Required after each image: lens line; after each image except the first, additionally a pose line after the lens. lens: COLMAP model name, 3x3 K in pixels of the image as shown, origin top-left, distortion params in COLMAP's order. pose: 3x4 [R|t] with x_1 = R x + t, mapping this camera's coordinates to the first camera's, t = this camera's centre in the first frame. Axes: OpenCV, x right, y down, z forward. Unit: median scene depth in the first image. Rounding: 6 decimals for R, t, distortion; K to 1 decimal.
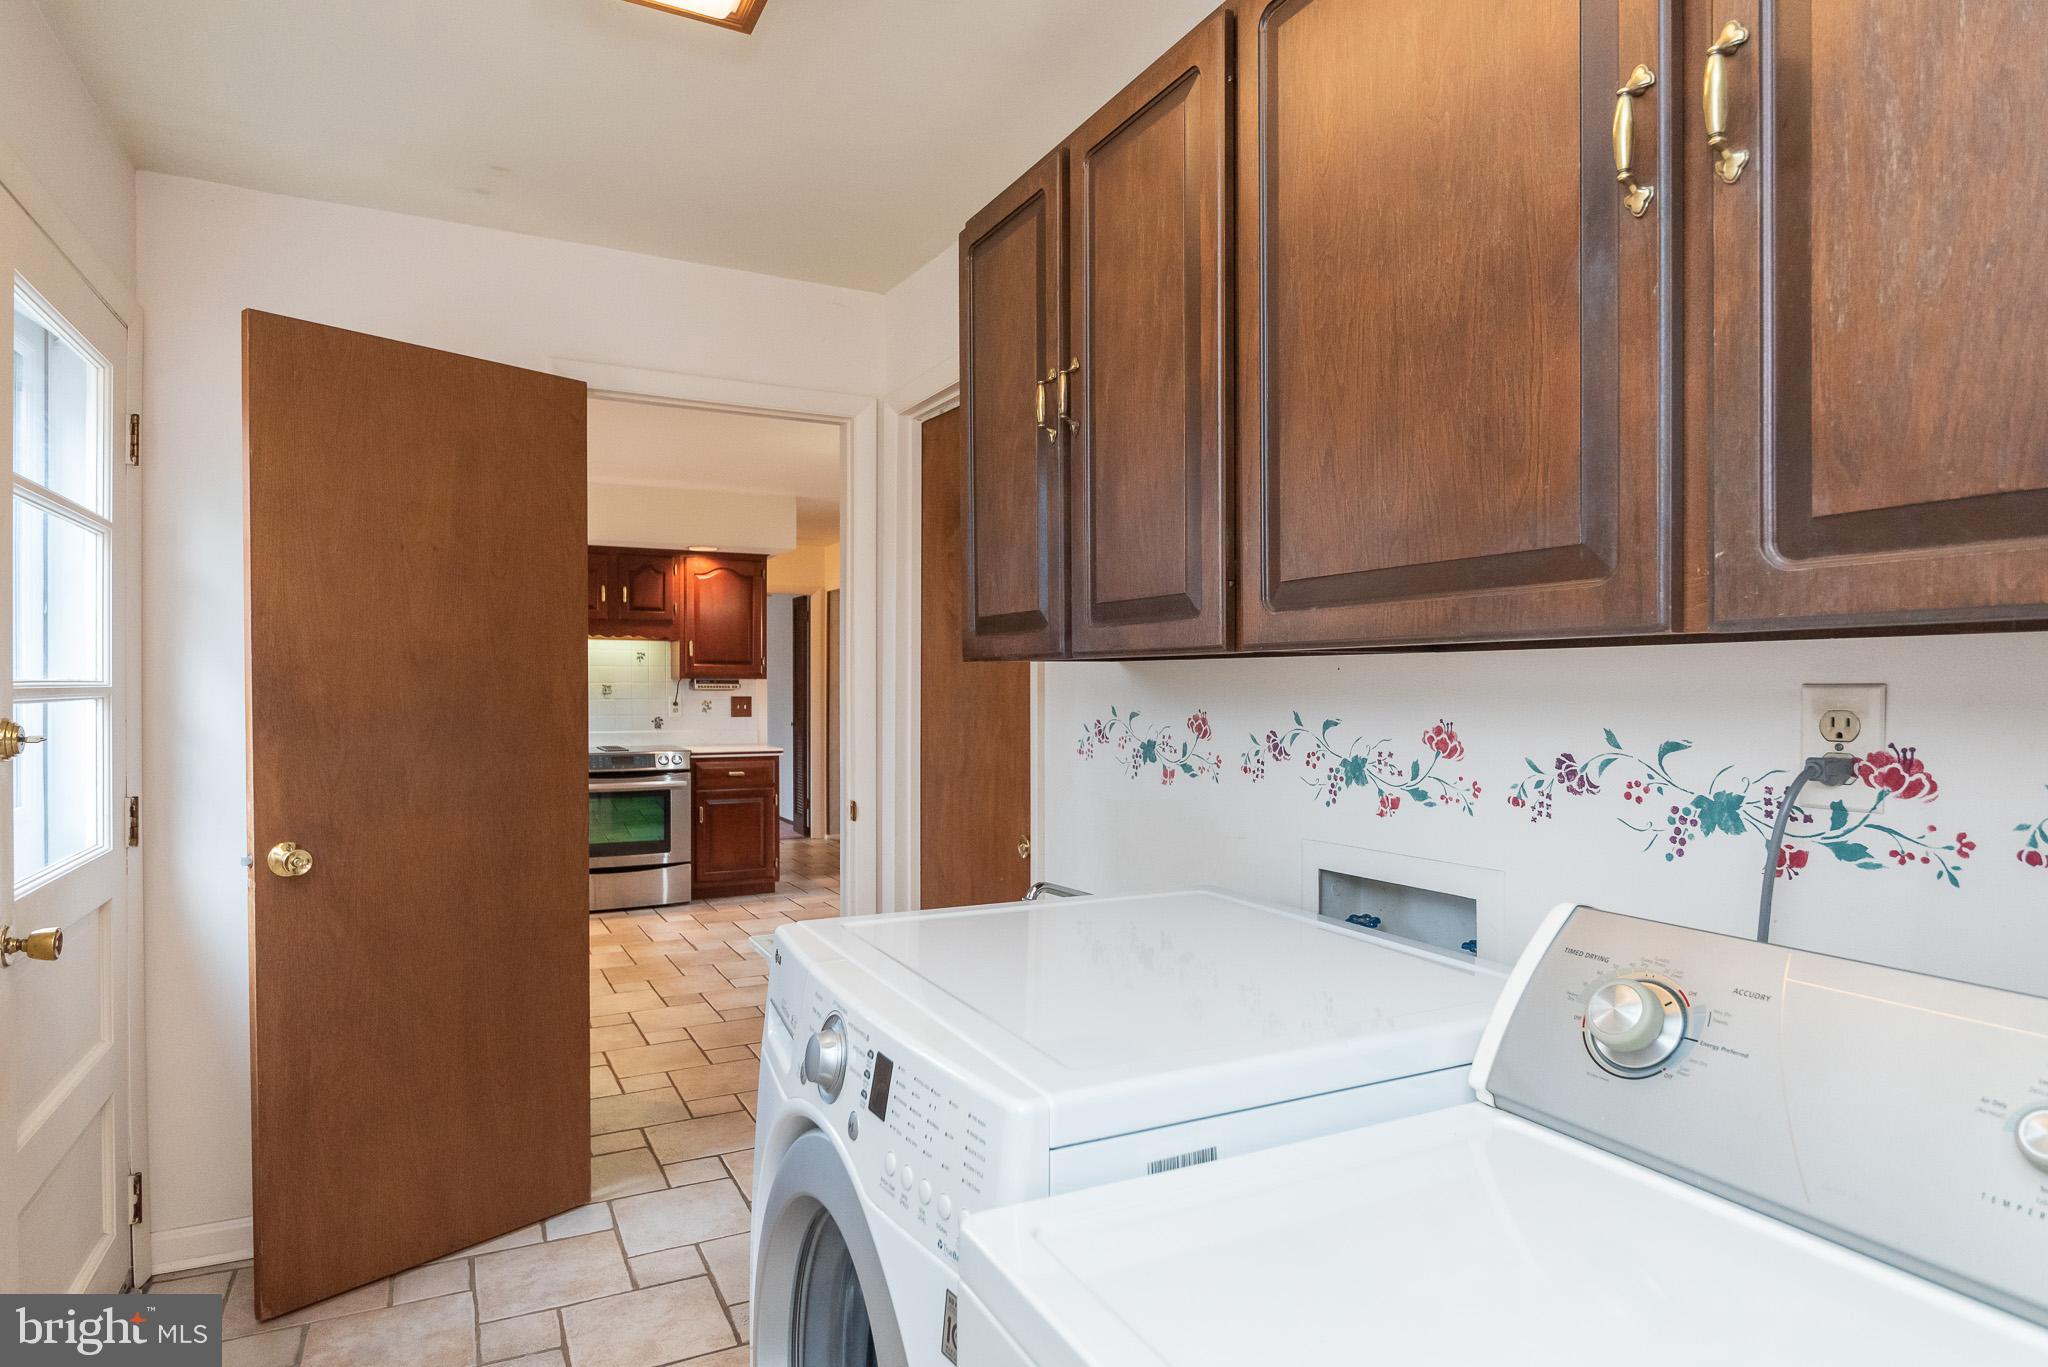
lens RADIAL K [[1168.8, 0, 1053.0], [0, 1168.8, 676.0], [0, 0, 1]] dist [-0.017855, -0.000329]
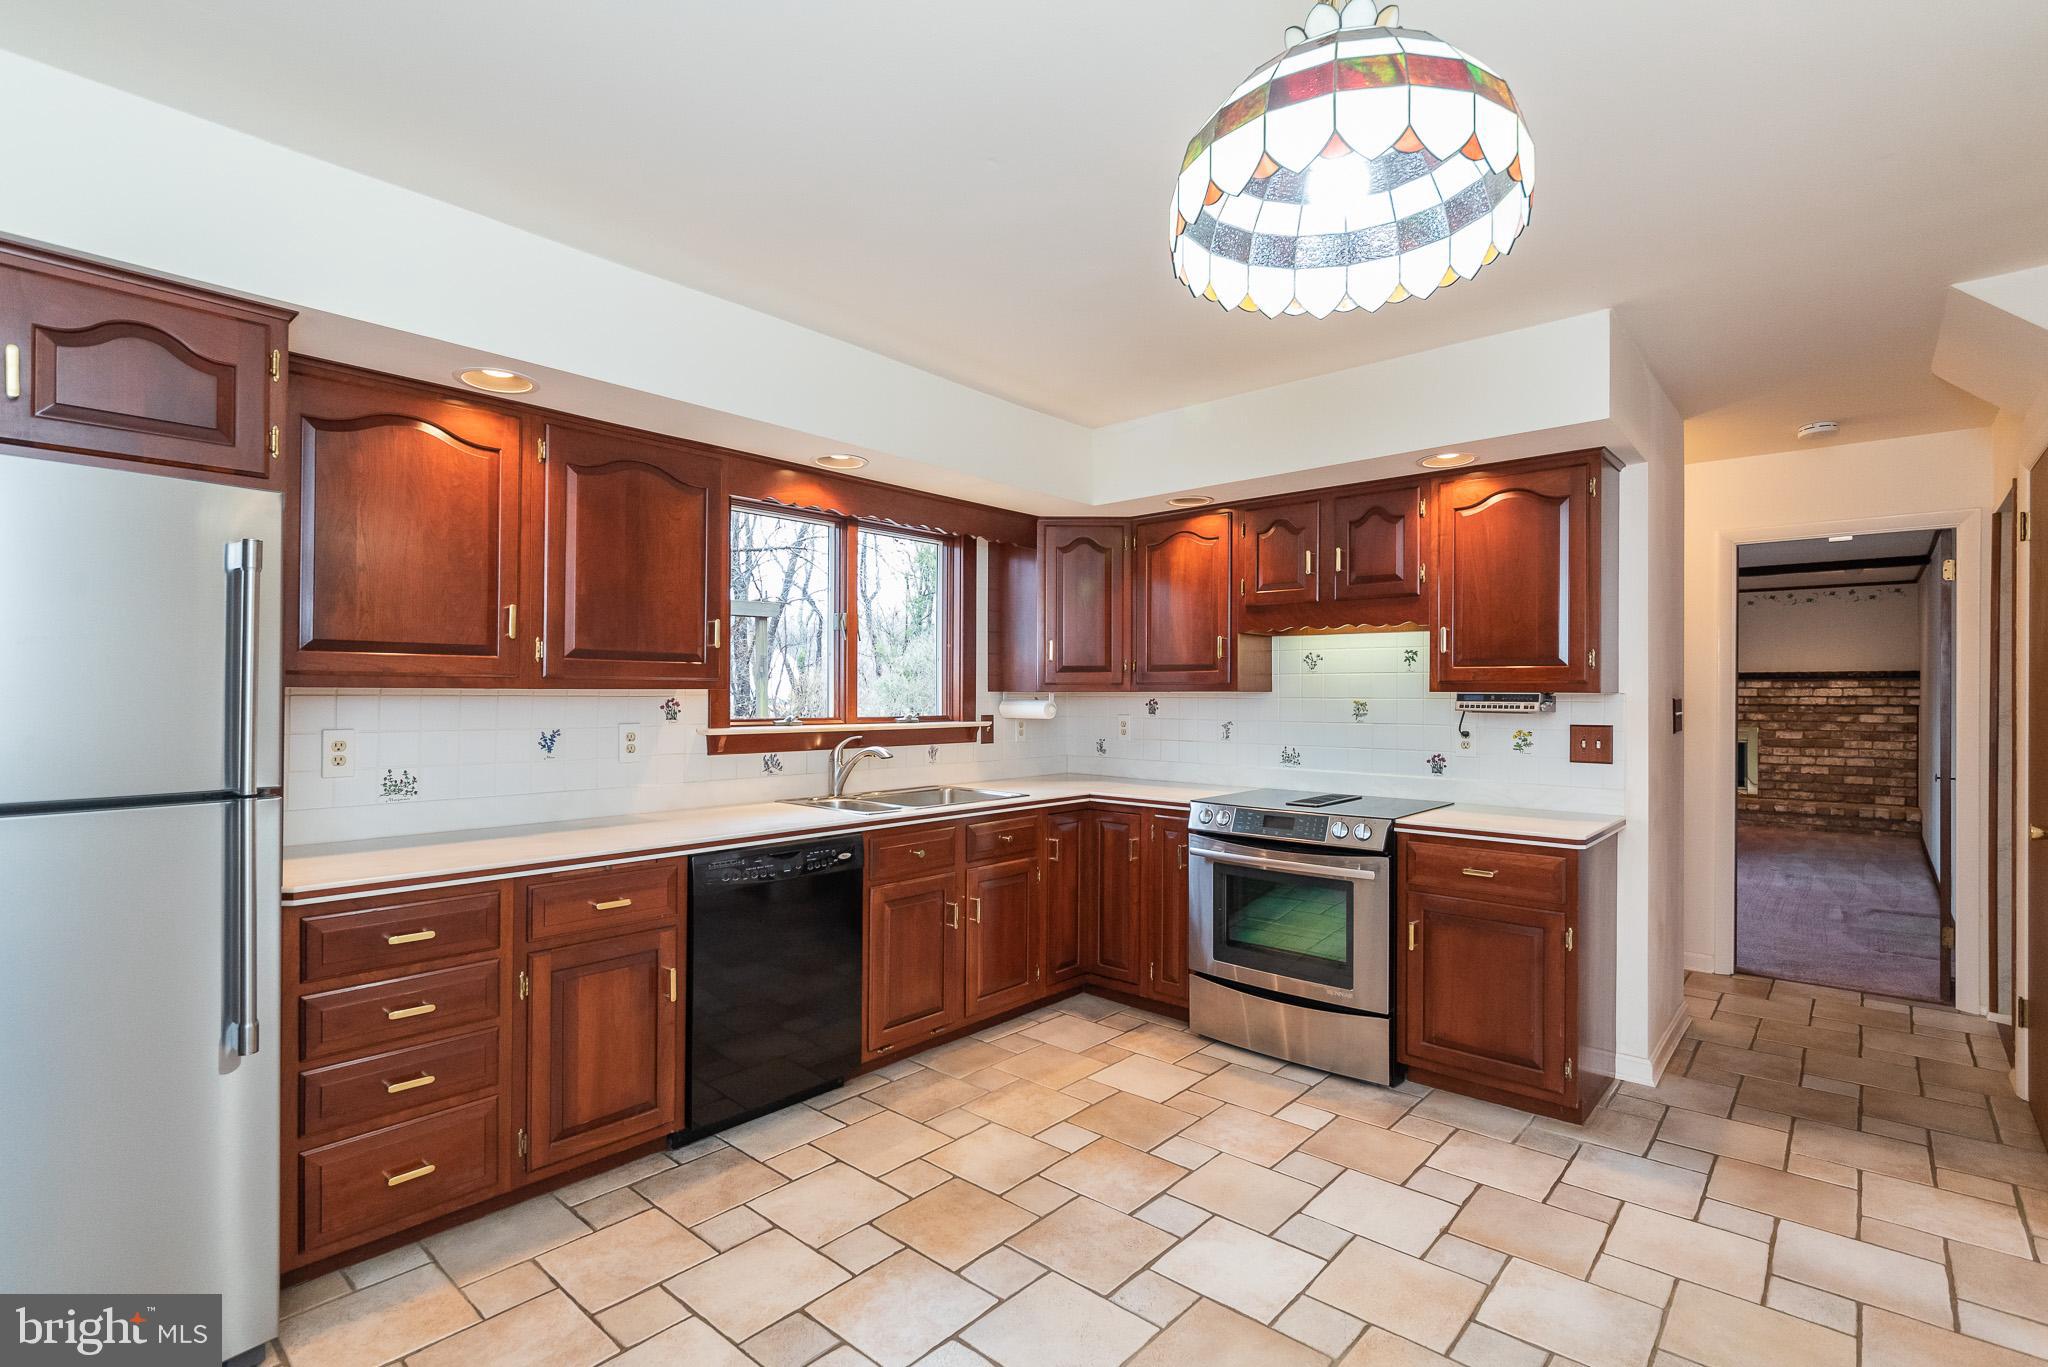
lens RADIAL K [[982.9, 0, 1053.0], [0, 982.9, 699.5], [0, 0, 1]] dist [-0.000522, -0.000044]
pose [[0.379699, 0.006579, -0.925087, 0.062792], [-0.003534, 0.999978, 0.005661, 0.004100], [0.925103, 0.001120, 0.379714, 0.635696]]
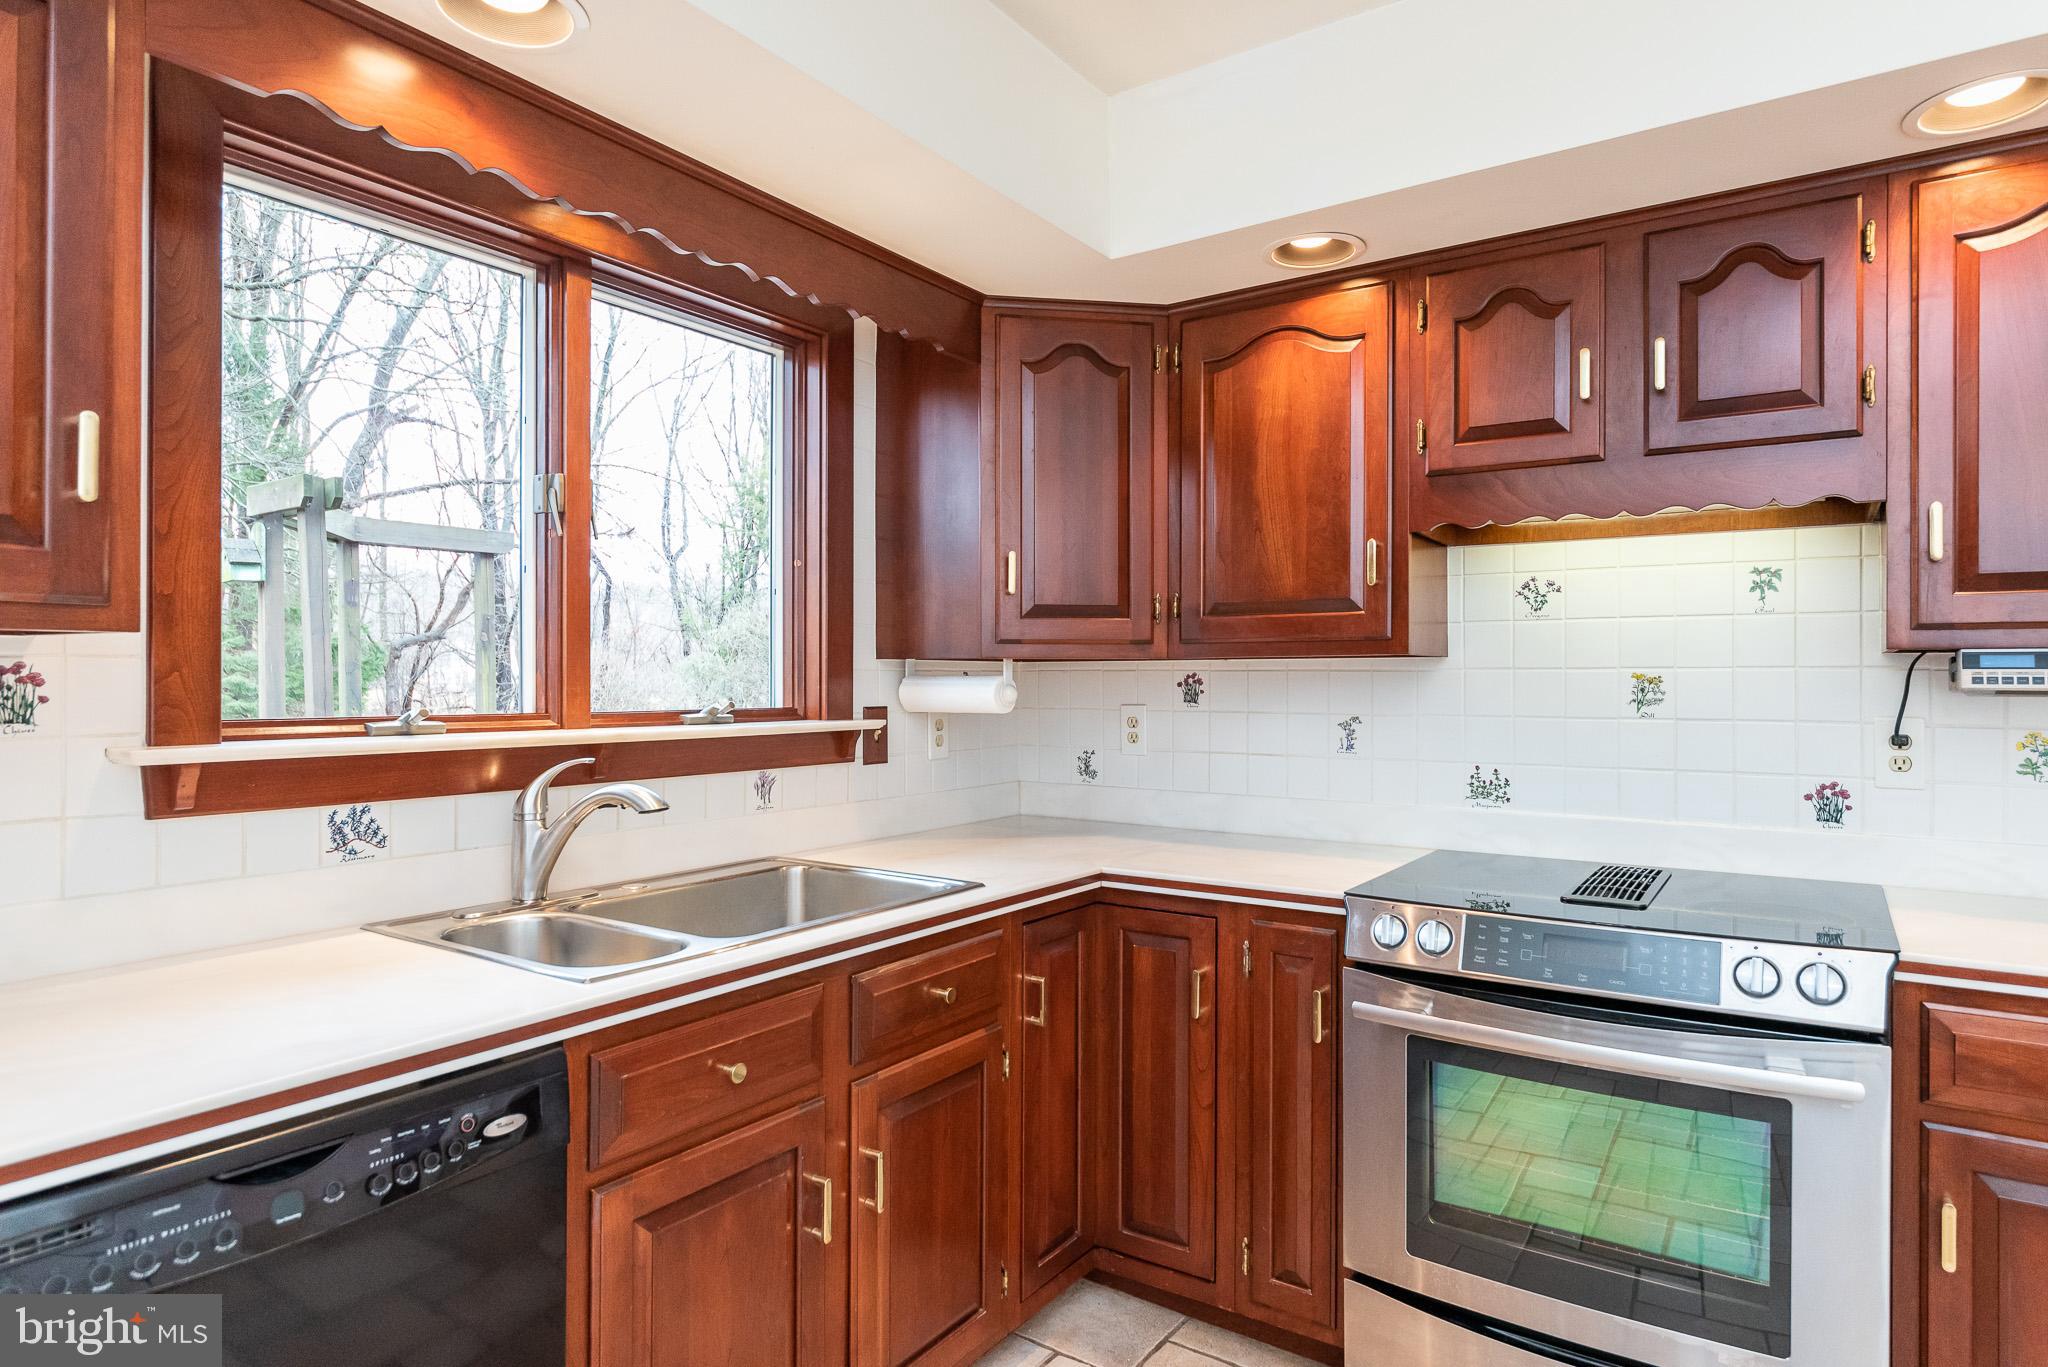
lens RADIAL K [[1197.9, 0, 1024.0], [0, 1197.9, 683.5], [0, 0, 1]] dist [0.000072, -0.000555]
pose [[0.466990, 0.002044, -0.884260, -0.171232], [-0.000109, 0.999997, 0.002253, 0.009453], [0.884262, -0.000956, 0.466990, 0.698410]]
